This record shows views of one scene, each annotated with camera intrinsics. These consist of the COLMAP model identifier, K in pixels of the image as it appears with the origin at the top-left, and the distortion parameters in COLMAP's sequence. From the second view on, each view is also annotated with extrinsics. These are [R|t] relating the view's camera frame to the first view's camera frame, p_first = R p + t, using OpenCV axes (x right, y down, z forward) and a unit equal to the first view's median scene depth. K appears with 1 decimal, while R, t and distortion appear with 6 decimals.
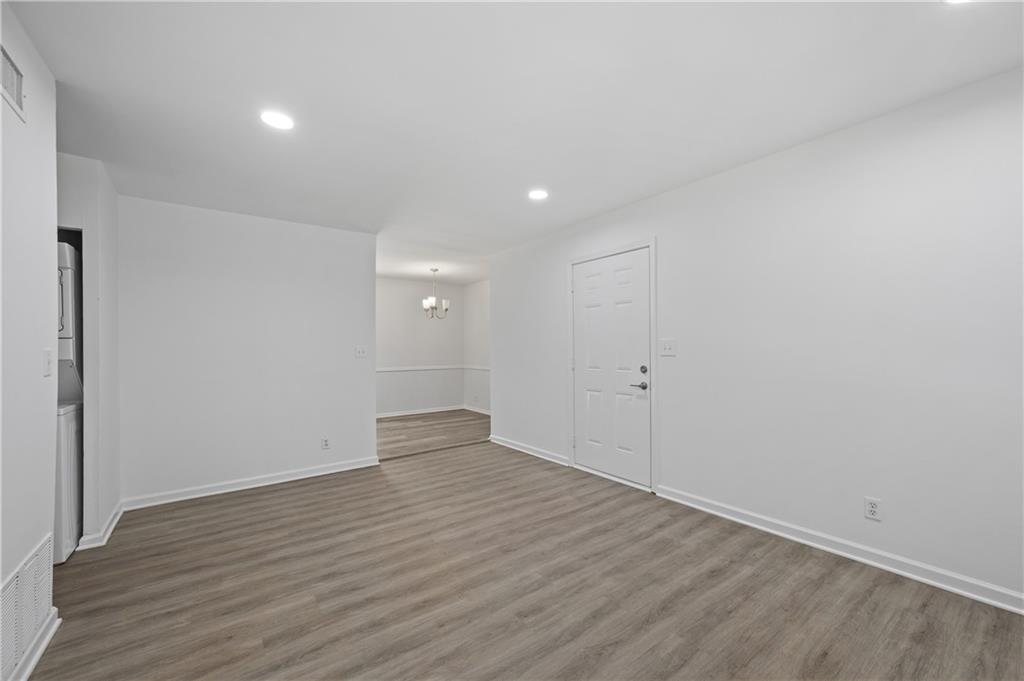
lens RADIAL K [[404.2, 0, 519.5], [0, 404.2, 348.2], [0, 0, 1]] dist [-0.000681, 0.000274]
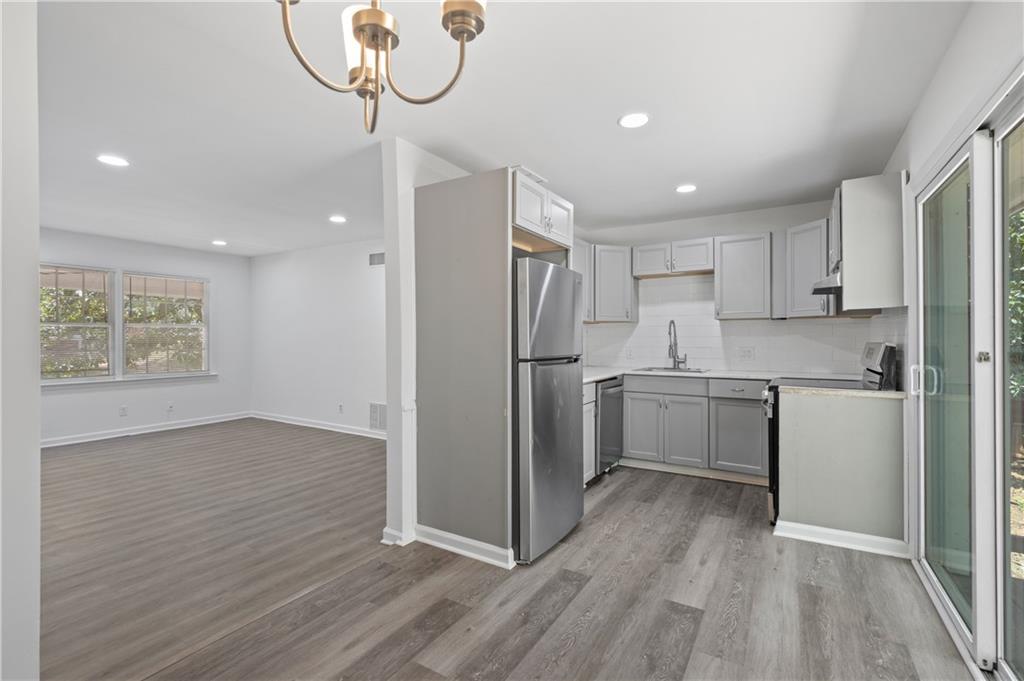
lens RADIAL K [[459.8, 0, 514.4], [0, 459.8, 337.9], [0, 0, 1]] dist [0.000018, 0.001590]
pose [[-0.929614, 0.009156, -0.368420, -0.414605], [0.007253, 0.999952, 0.006550, -0.004484], [0.368463, 0.003416, -0.929636, 2.432218]]
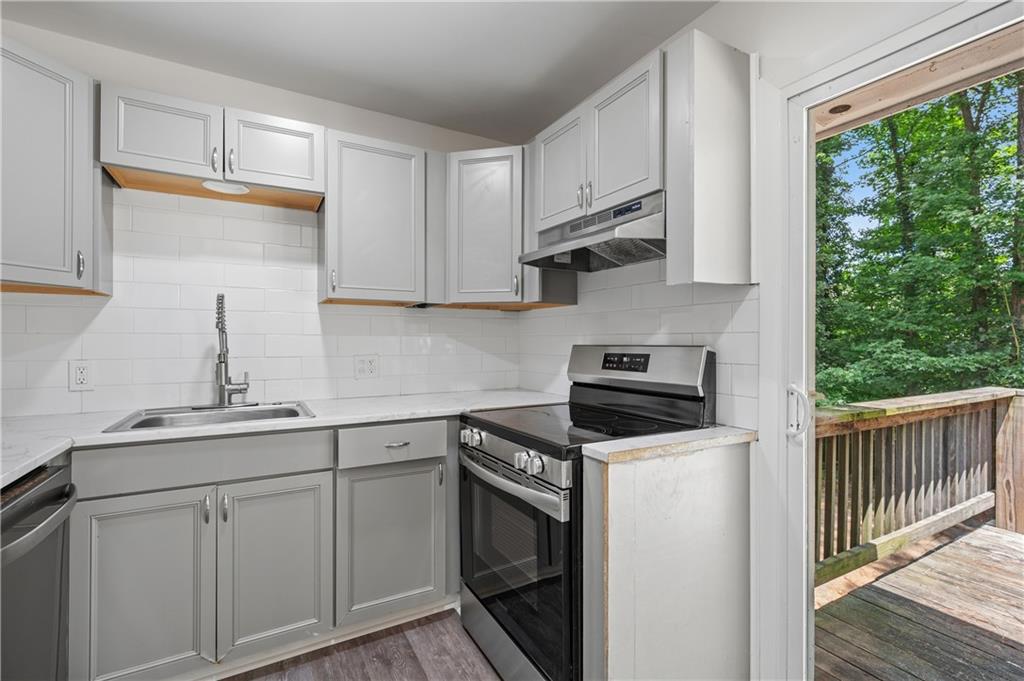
lens RADIAL K [[459.8, 0, 514.3], [0, 459.8, 340.0], [0, 0, 1]] dist [0.000018, 0.001590]
pose [[-0.129130, 0.005726, -0.991611, -0.866525], [-0.006850, 0.999954, 0.006666, 0.007245], [0.991604, 0.007653, -0.129085, 1.713520]]
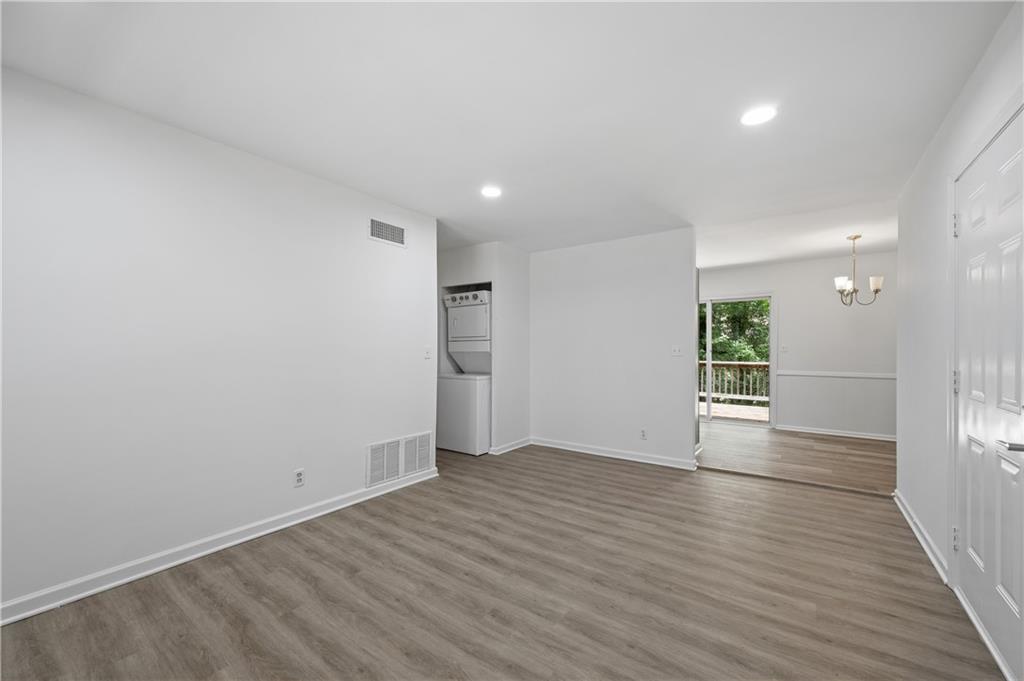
lens RADIAL K [[404.2, 0, 514.8], [0, 404.2, 348.0], [0, 0, 1]] dist [-0.000681, 0.000274]
pose [[0.297357, 0.011644, -0.954695, 0.614401], [-0.004713, 0.999931, 0.010728, -0.008047], [0.954755, 0.001309, 0.297392, 0.469663]]
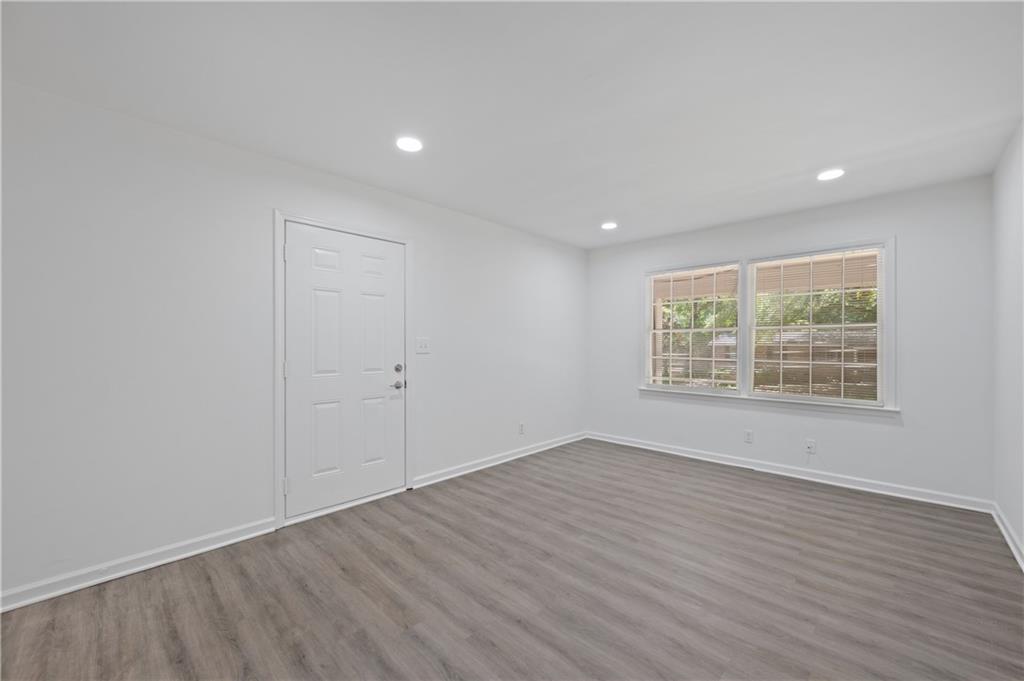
lens RADIAL K [[404.2, 0, 514.8], [0, 404.2, 343.6], [0, 0, 1]] dist [-0.000681, 0.000274]
pose [[-0.161811, 0.011707, 0.986752, -0.809686], [0.002265, 0.999931, -0.011492, 0.005720], [-0.986819, 0.000375, -0.161827, 1.019004]]
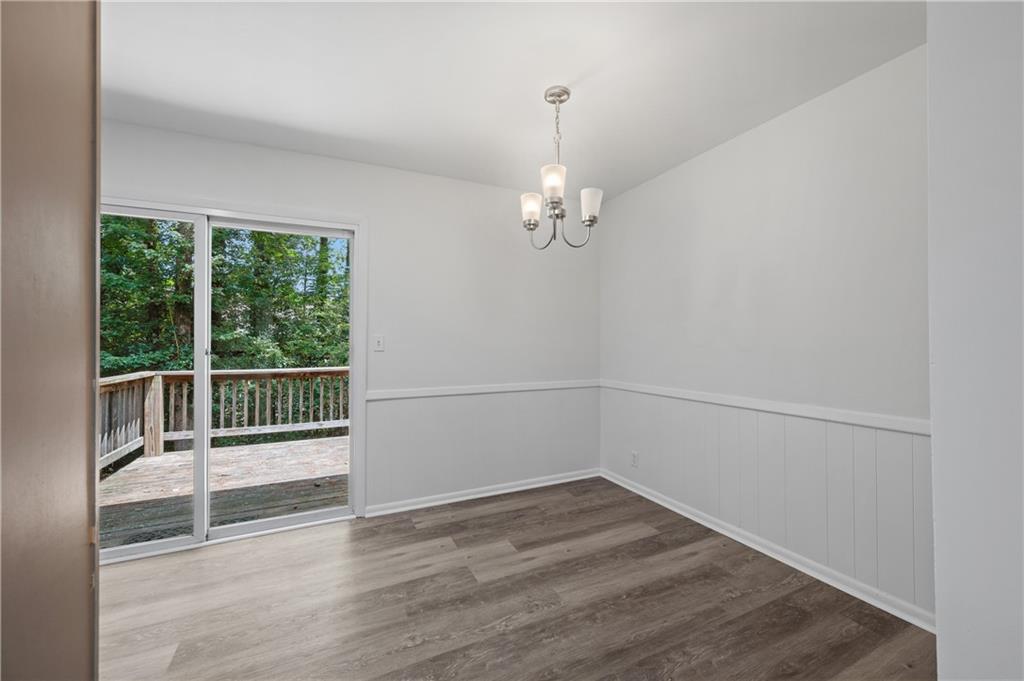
lens RADIAL K [[404.2, 0, 516.3], [0, 404.2, 339.0], [0, 0, 1]] dist [-0.000681, 0.000274]
pose [[0.981657, 0.001606, -0.190651, -0.384105], [-0.004214, 0.999903, -0.013277, 0.009482], [0.190611, 0.013837, 0.981568, 1.442801]]
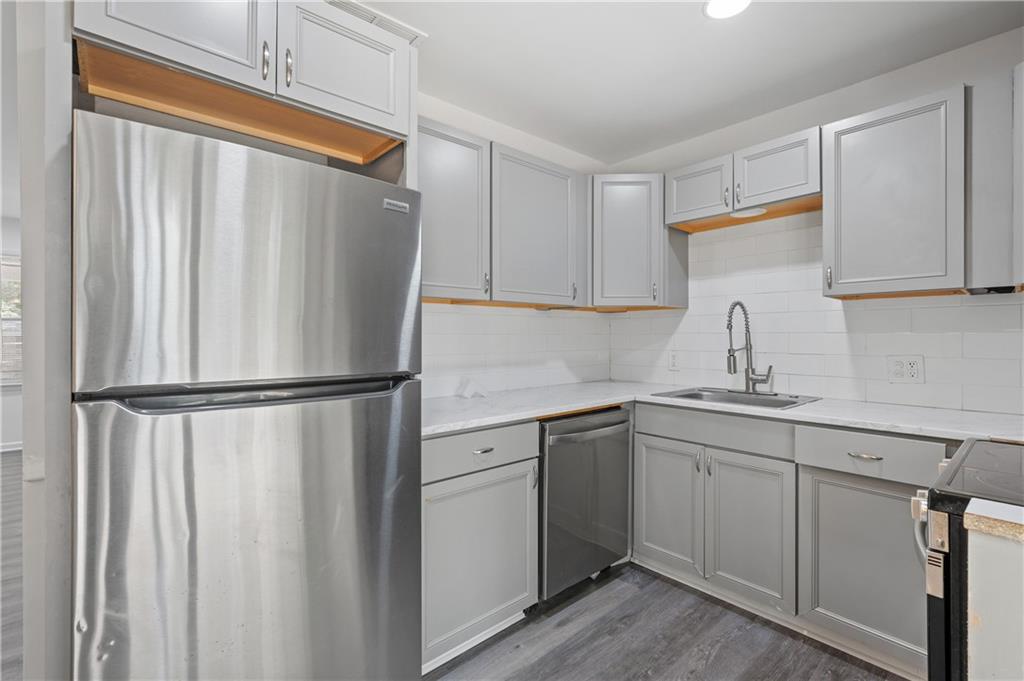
lens RADIAL K [[459.8, 0, 513.9], [0, 459.8, 336.3], [0, 0, 1]] dist [0.000018, 0.001590]
pose [[-0.997136, 0.008328, -0.075176, -0.998844], [0.007852, 0.999947, 0.006624, 0.002811], [0.075227, 0.006015, -0.997148, 1.990967]]
